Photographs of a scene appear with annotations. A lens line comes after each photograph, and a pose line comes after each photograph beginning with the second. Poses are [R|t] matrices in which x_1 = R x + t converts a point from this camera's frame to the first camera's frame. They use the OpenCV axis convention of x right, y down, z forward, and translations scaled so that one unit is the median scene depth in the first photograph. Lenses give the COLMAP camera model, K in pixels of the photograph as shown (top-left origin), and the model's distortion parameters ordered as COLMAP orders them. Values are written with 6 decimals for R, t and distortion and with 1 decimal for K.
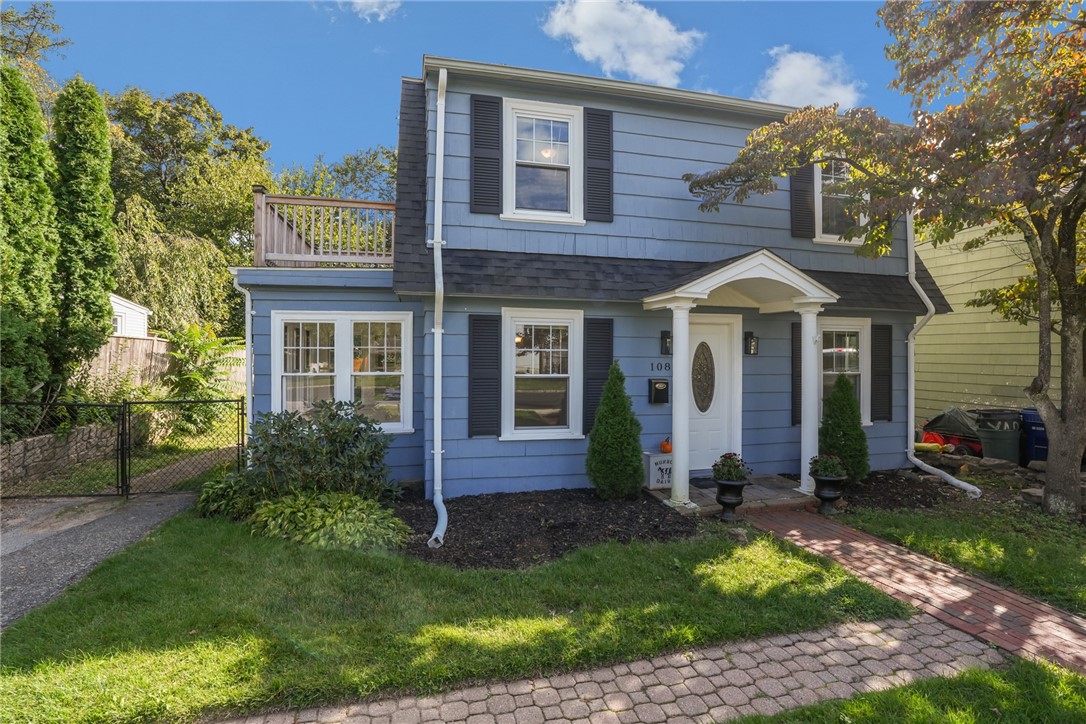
lens RADIAL K [[504.8, 0, 548.8], [0, 504.8, 353.1], [0, 0, 1]] dist [-0.049007, 0.016855]
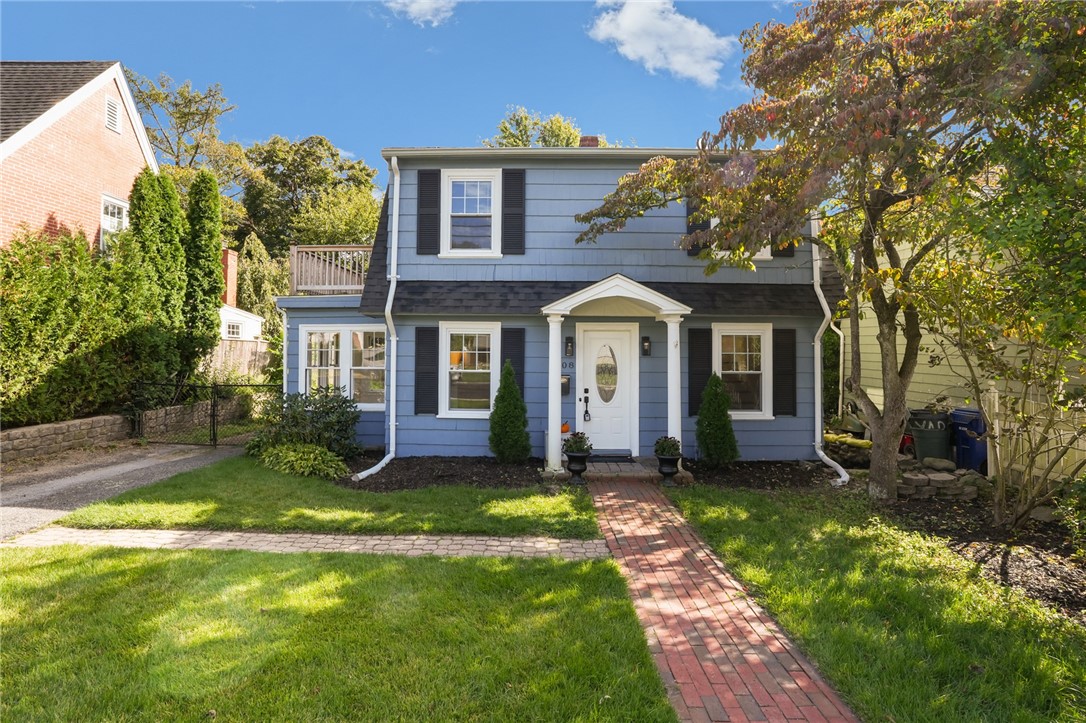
lens RADIAL K [[506.5, 0, 542.8], [0, 506.5, 335.4], [0, 0, 1]] dist [-0.033969, 0.000137]
pose [[0.969859, -0.005106, -0.243613, 0.507397], [-0.000370, 0.999748, -0.022424, -0.020658], [0.243666, 0.021838, 0.969613, -0.267759]]
